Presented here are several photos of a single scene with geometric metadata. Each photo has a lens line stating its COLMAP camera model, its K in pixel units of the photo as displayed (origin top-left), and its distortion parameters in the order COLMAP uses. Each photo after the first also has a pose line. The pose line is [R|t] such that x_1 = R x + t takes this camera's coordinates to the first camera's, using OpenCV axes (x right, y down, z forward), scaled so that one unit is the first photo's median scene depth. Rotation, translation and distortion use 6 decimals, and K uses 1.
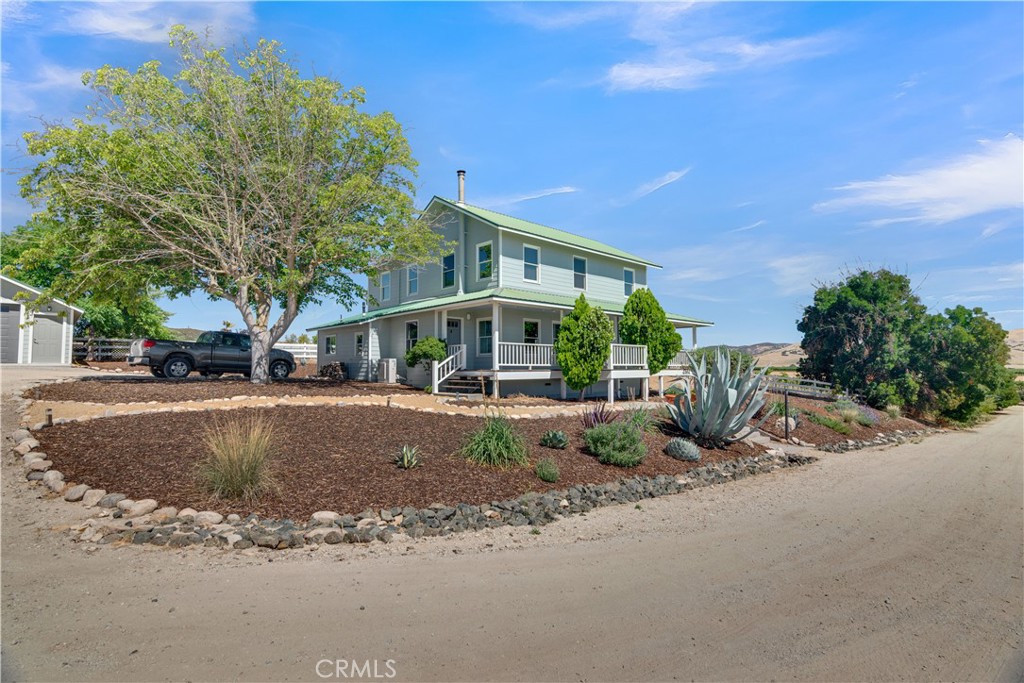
lens RADIAL K [[496.5, 0, 526.4], [0, 496.5, 343.4], [0, 0, 1]] dist [0.001627, 0.000476]
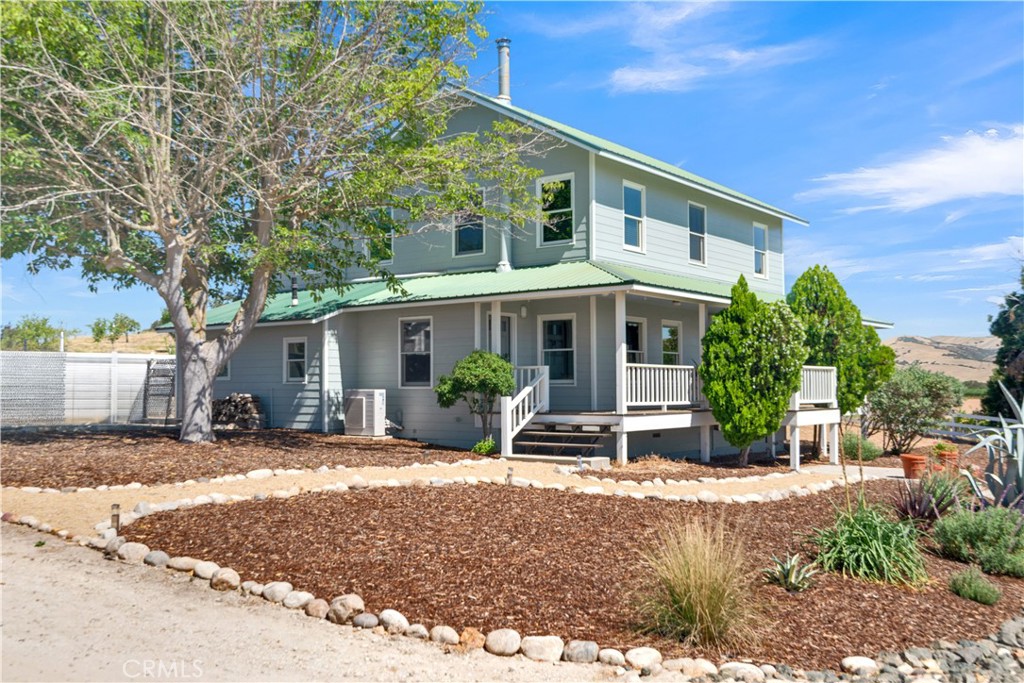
lens RADIAL K [[998.0, 0, 512.0], [0, 998.0, 341.5], [0, 0, 1]] dist [-0.004088, -0.007138]
pose [[0.985505, 0.008211, 0.169447, -0.348589], [-0.008670, 0.999960, 0.001970, -0.026171], [-0.169424, -0.003411, 0.985537, -0.075779]]
